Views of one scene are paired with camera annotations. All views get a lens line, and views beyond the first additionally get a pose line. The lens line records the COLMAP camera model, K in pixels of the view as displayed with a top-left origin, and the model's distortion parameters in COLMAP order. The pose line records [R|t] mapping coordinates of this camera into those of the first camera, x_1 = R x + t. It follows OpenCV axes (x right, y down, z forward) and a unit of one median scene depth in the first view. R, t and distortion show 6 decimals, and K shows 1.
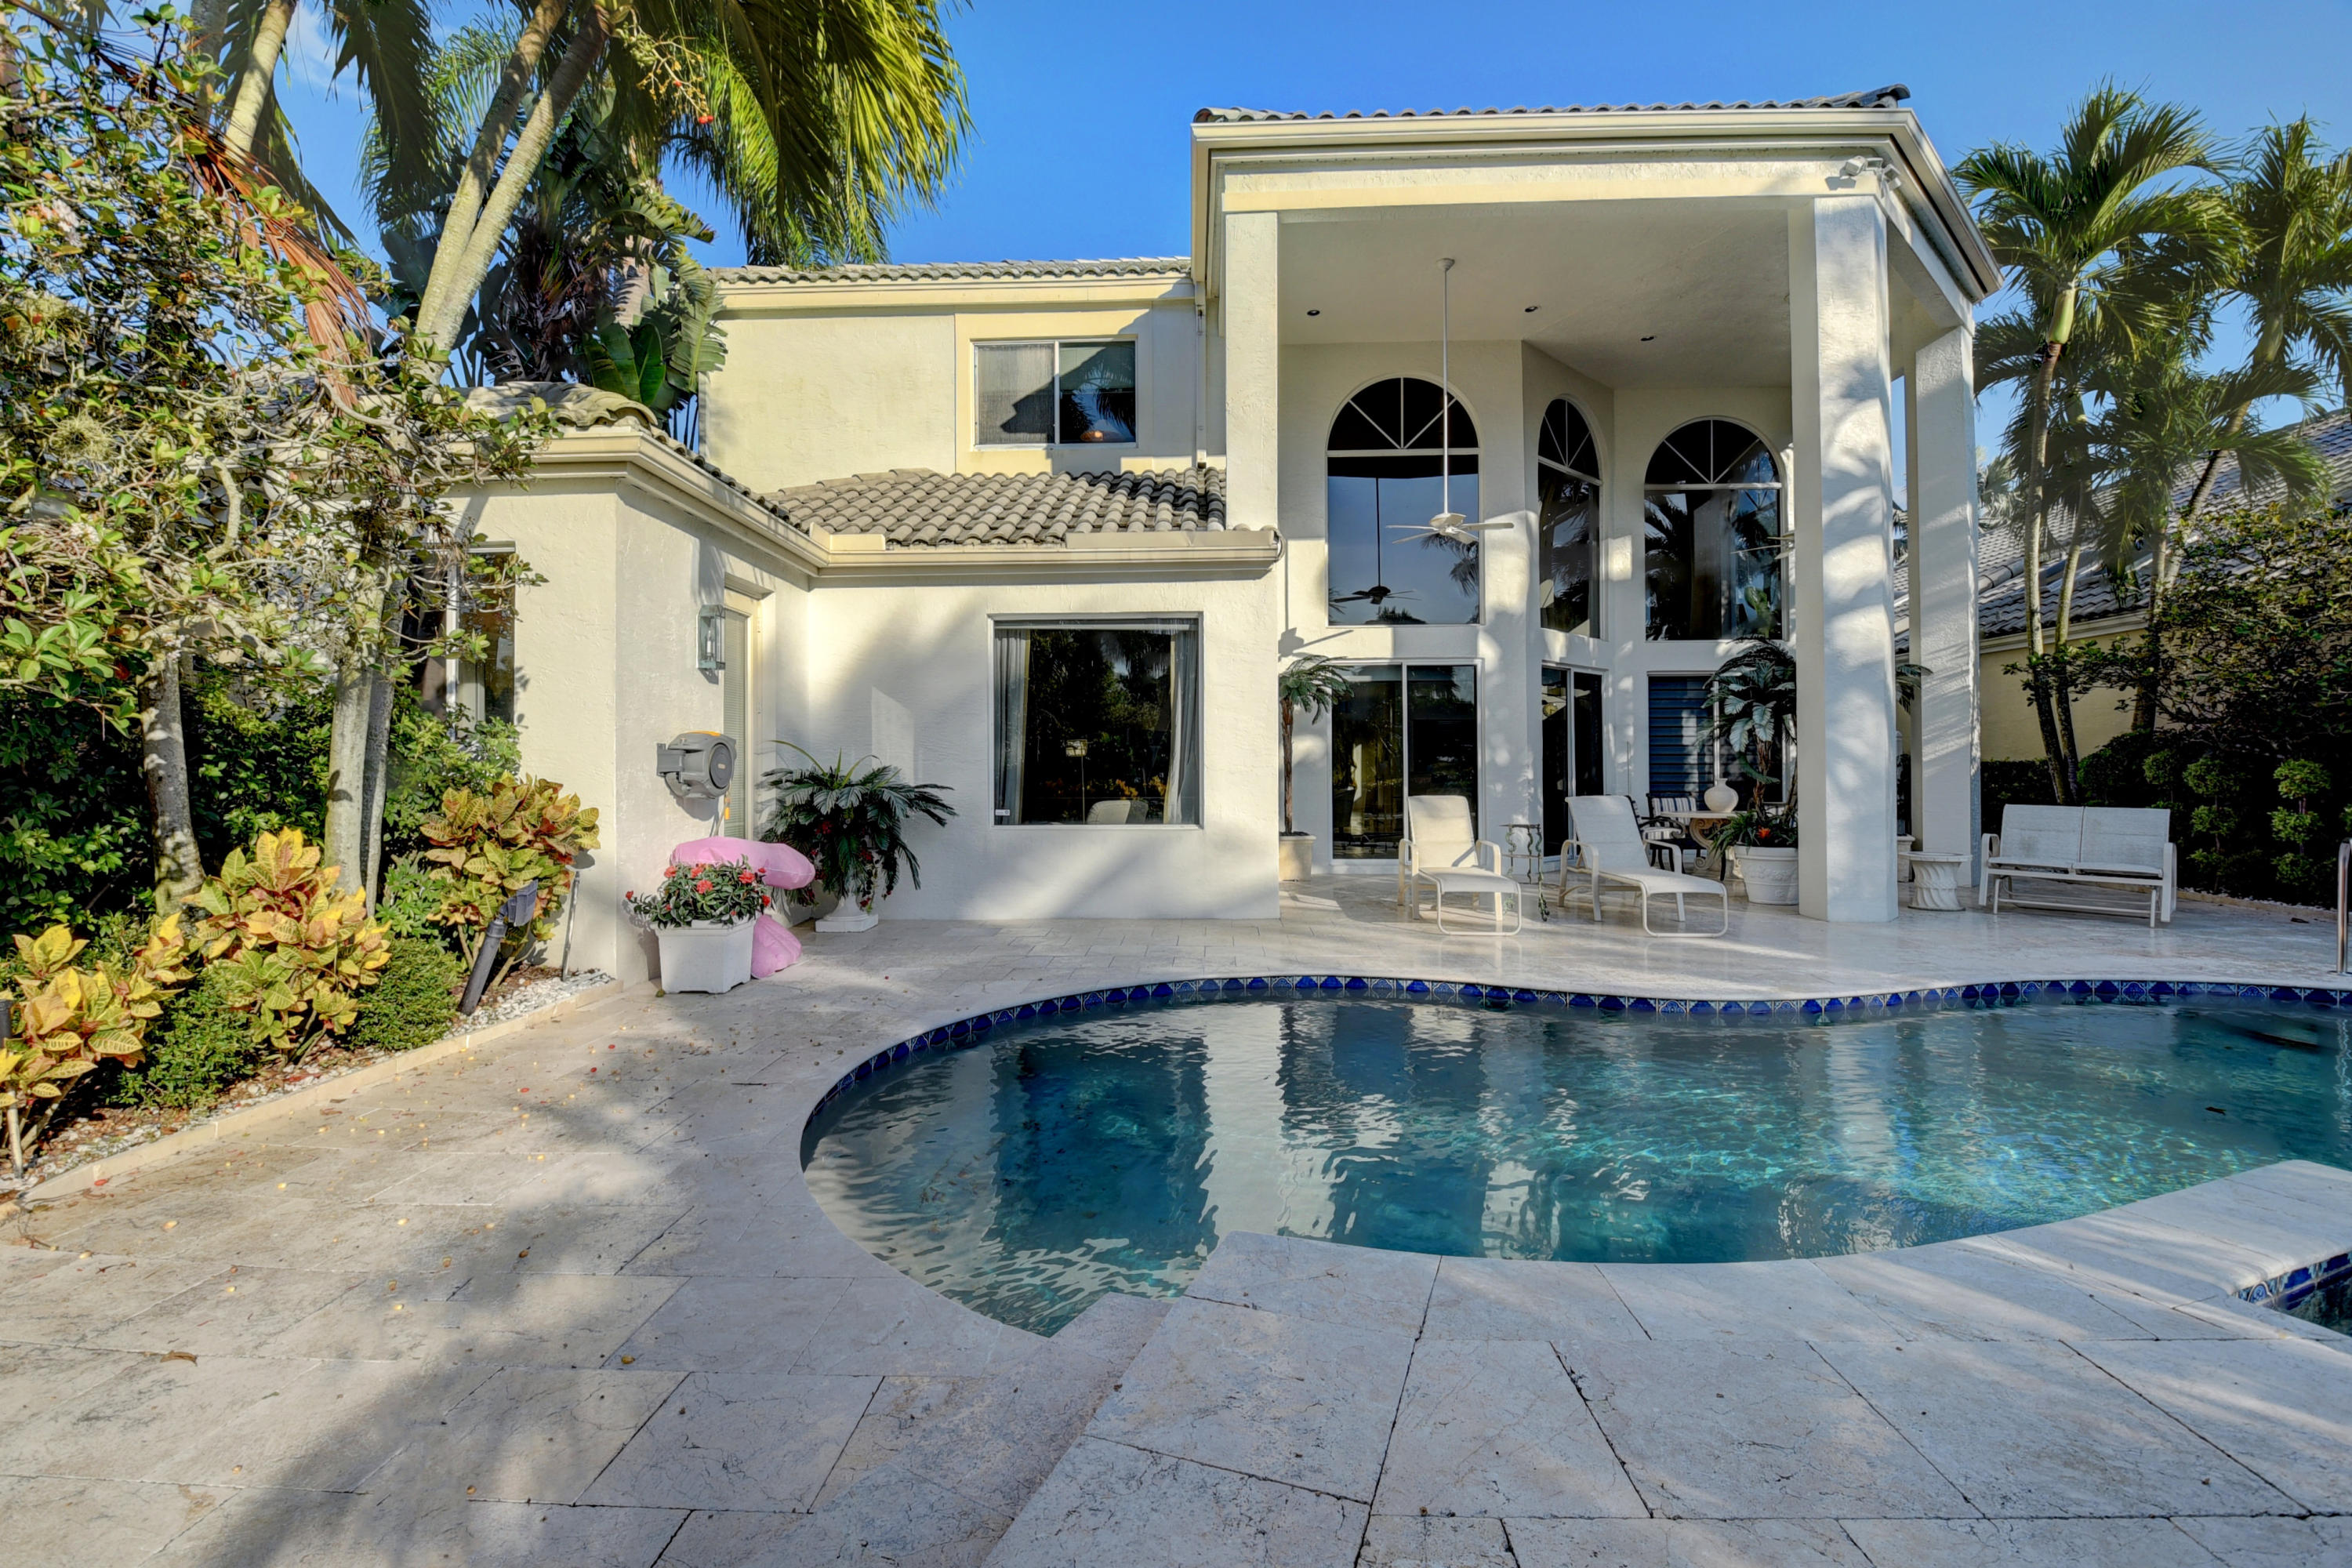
lens RADIAL K [[1036.8, 0, 1161.2], [0, 1036.8, 759.1], [0, 0, 1]] dist [0.008900, -0.022136]
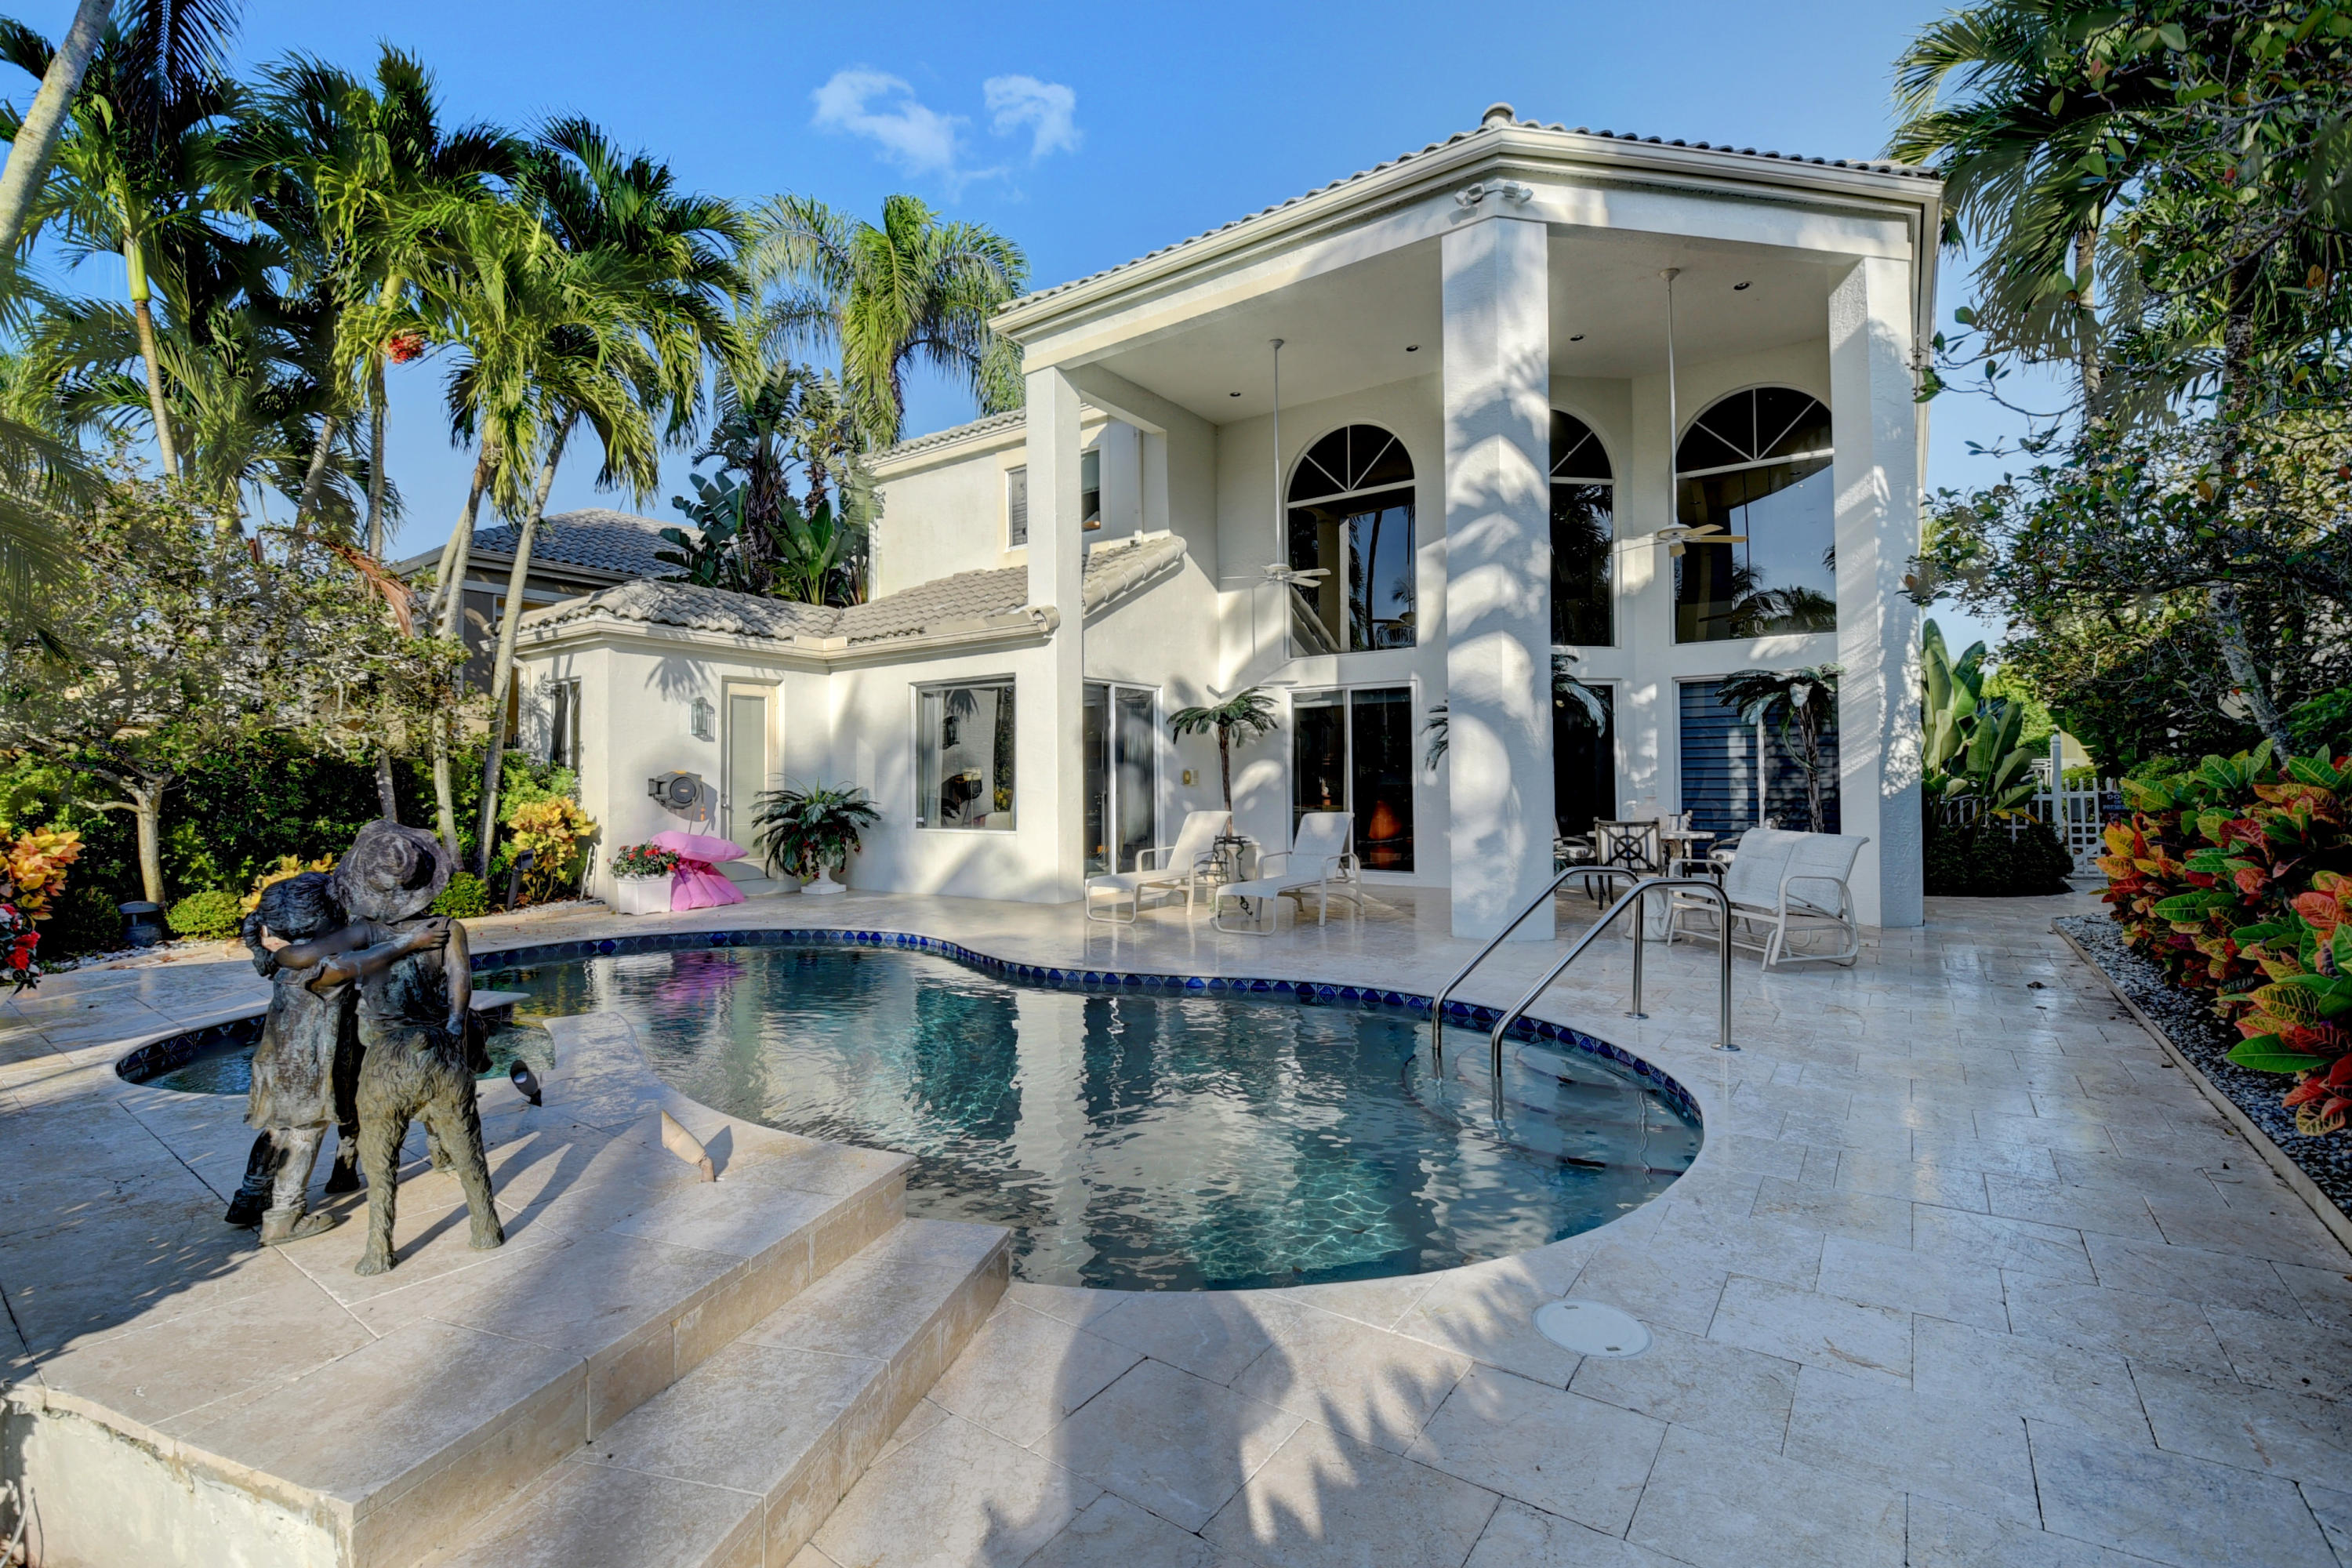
lens RADIAL K [[1024.7, 0, 1171.5], [0, 1024.7, 760.4], [0, 0, 1]] dist [0.013279, -0.027841]
pose [[0.838283, -0.011406, -0.545116, 0.909161], [0.010996, 0.999931, -0.004013, -0.020581], [0.545125, -0.002630, 0.838351, -0.005224]]
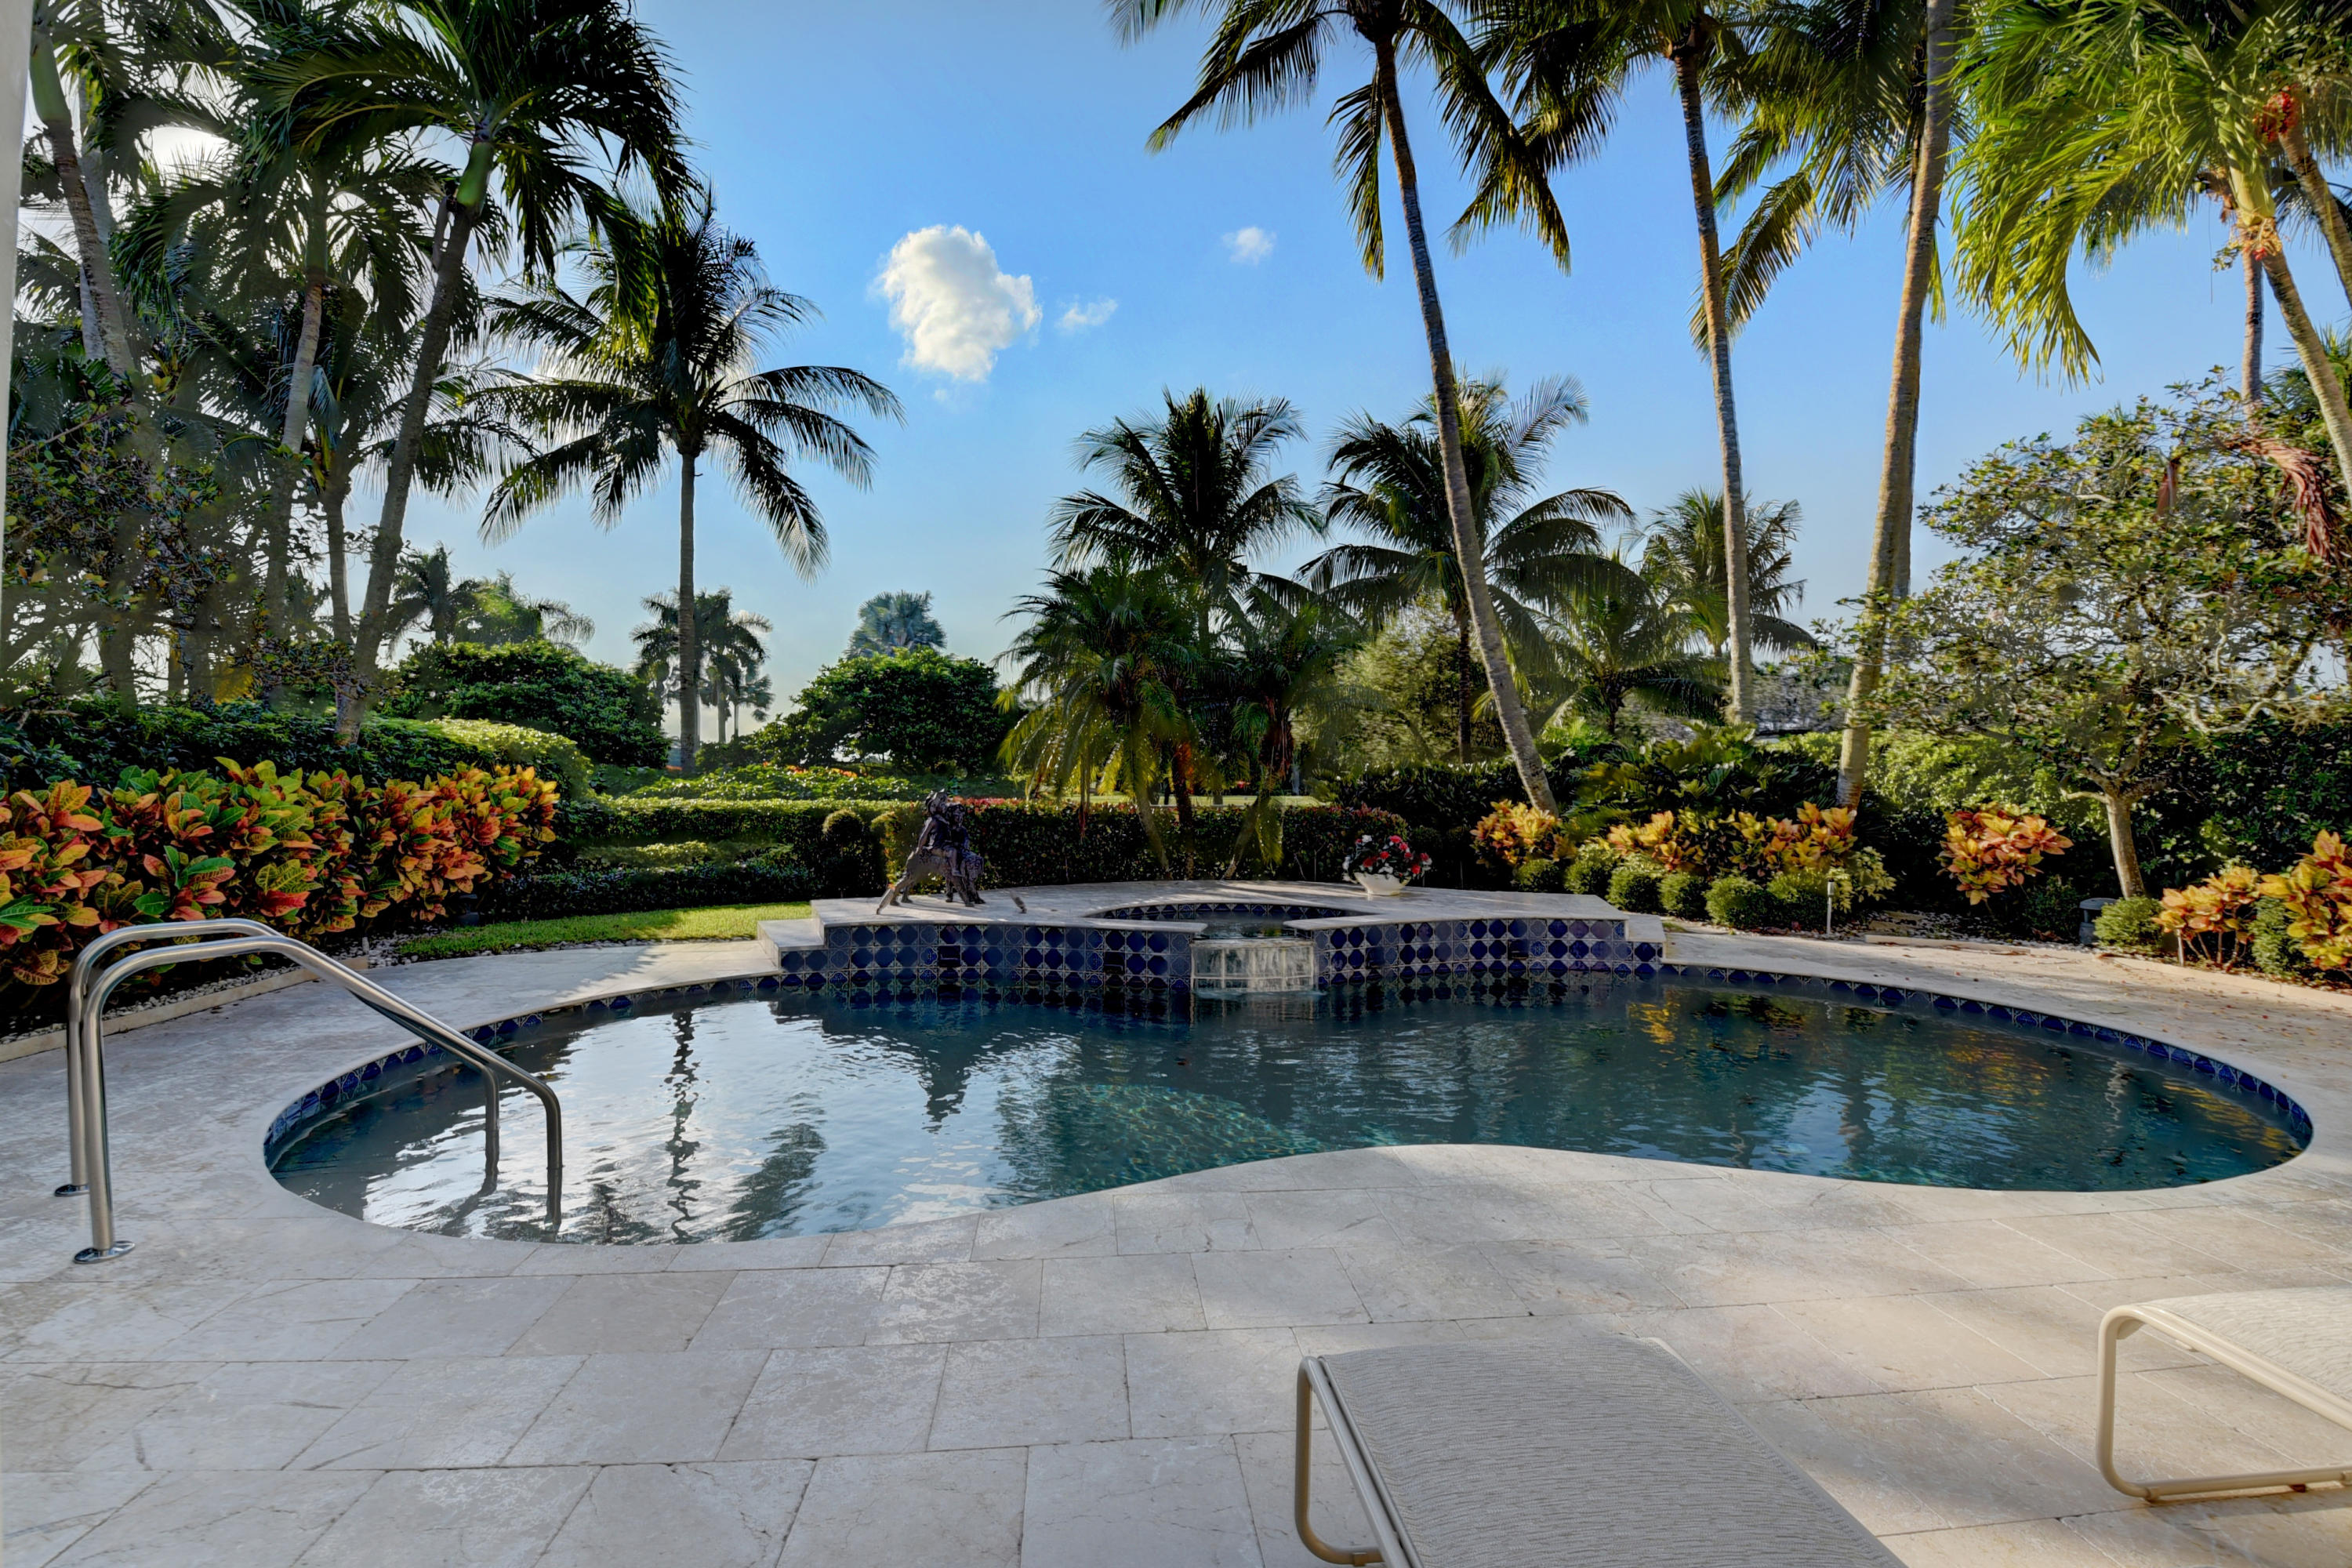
lens RADIAL K [[1036.8, 0, 1161.2], [0, 1036.8, 759.1], [0, 0, 1]] dist [0.008900, -0.022136]
pose [[-0.991069, 0.003078, -0.133315, 0.525900], [0.006764, 0.999607, -0.027209, -0.005555], [0.133179, -0.027867, -0.990700, 1.044107]]
